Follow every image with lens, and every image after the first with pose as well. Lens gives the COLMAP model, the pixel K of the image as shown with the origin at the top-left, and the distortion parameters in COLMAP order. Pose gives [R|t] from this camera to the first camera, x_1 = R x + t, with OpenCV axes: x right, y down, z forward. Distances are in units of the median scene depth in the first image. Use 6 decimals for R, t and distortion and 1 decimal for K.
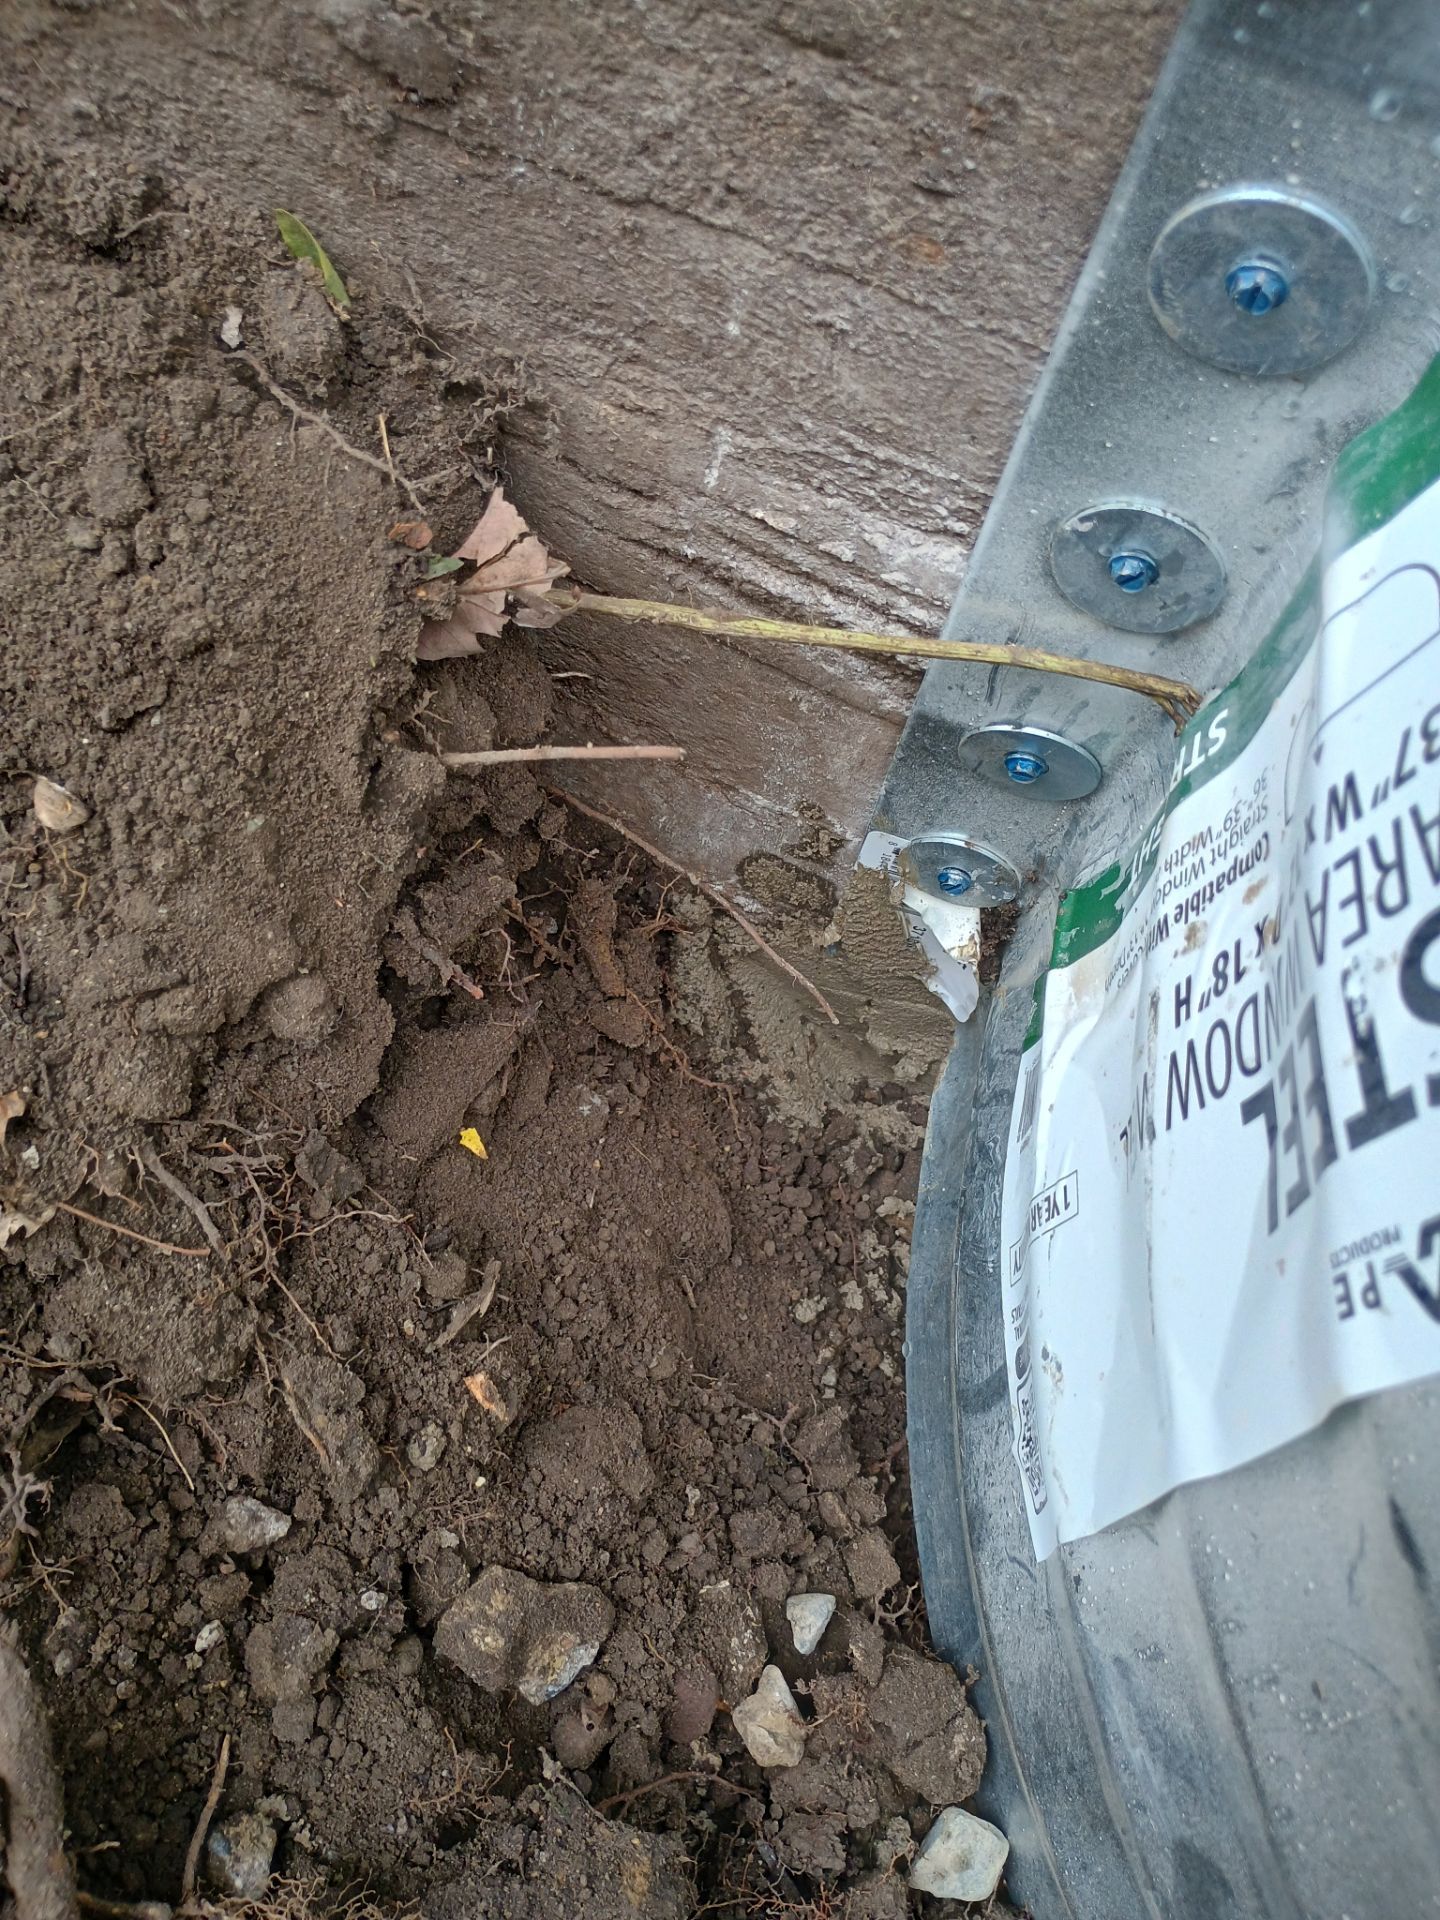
lens RADIAL K [[1645.6, 0, 699.1], [0, 1645.6, 970.5], [0, 0, 1]] dist [0.070619, -0.101950]
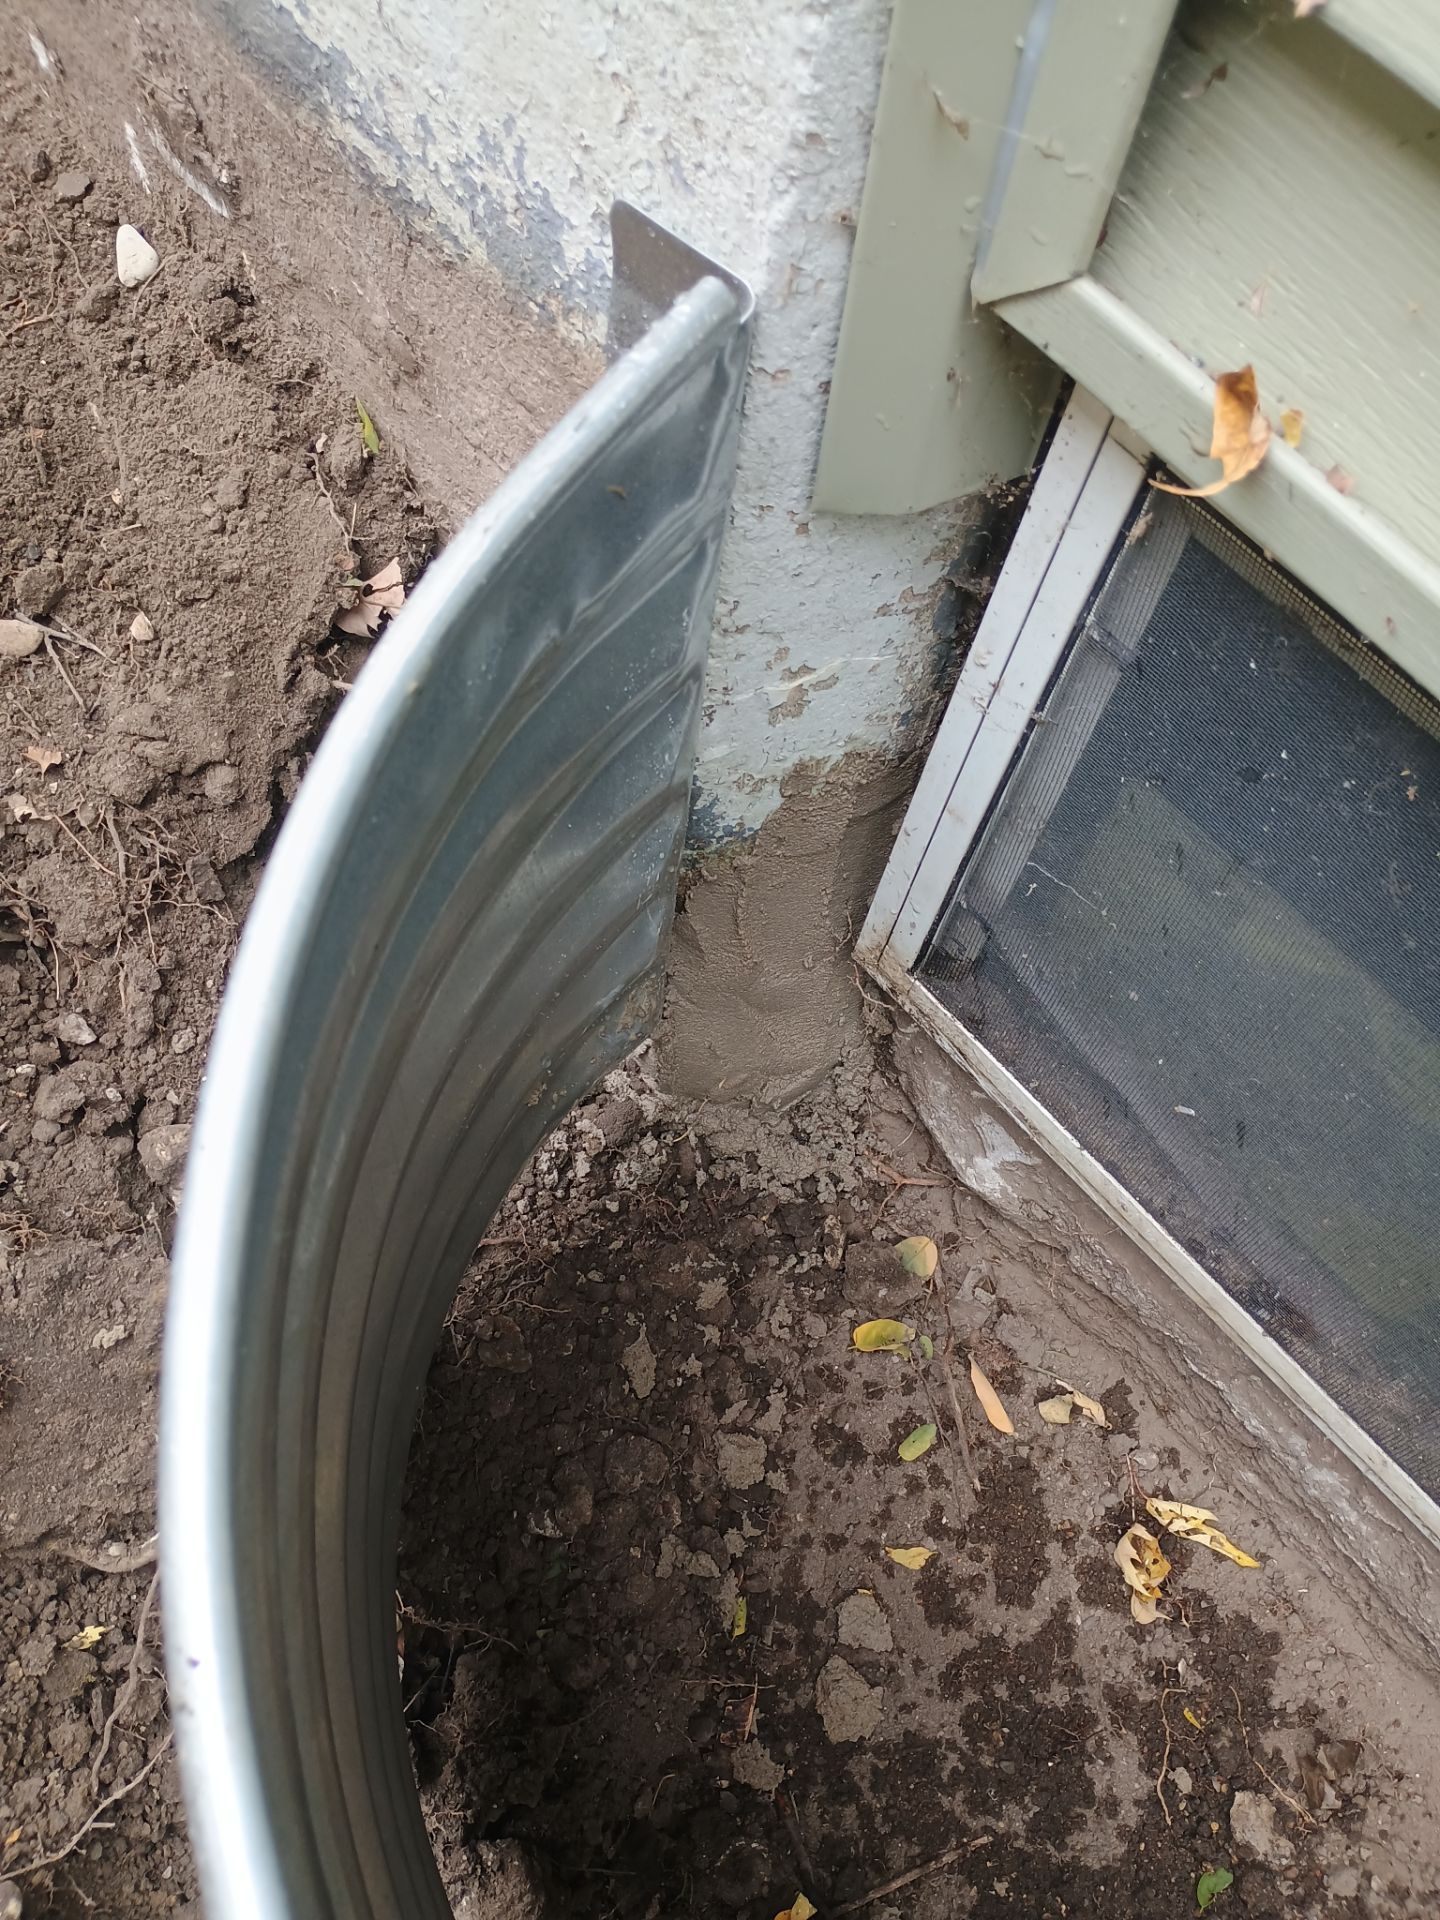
lens RADIAL K [[1630.3, 0, 720.0], [0, 1630.3, 960.0], [0, 0, 1]] dist [0.068540, -0.088431]
pose [[0.903607, 0.381396, -0.195018, 0.730426], [-0.404798, 0.909193, -0.097506, 0.164107], [0.140121, 0.167050, 0.975941, -0.707254]]
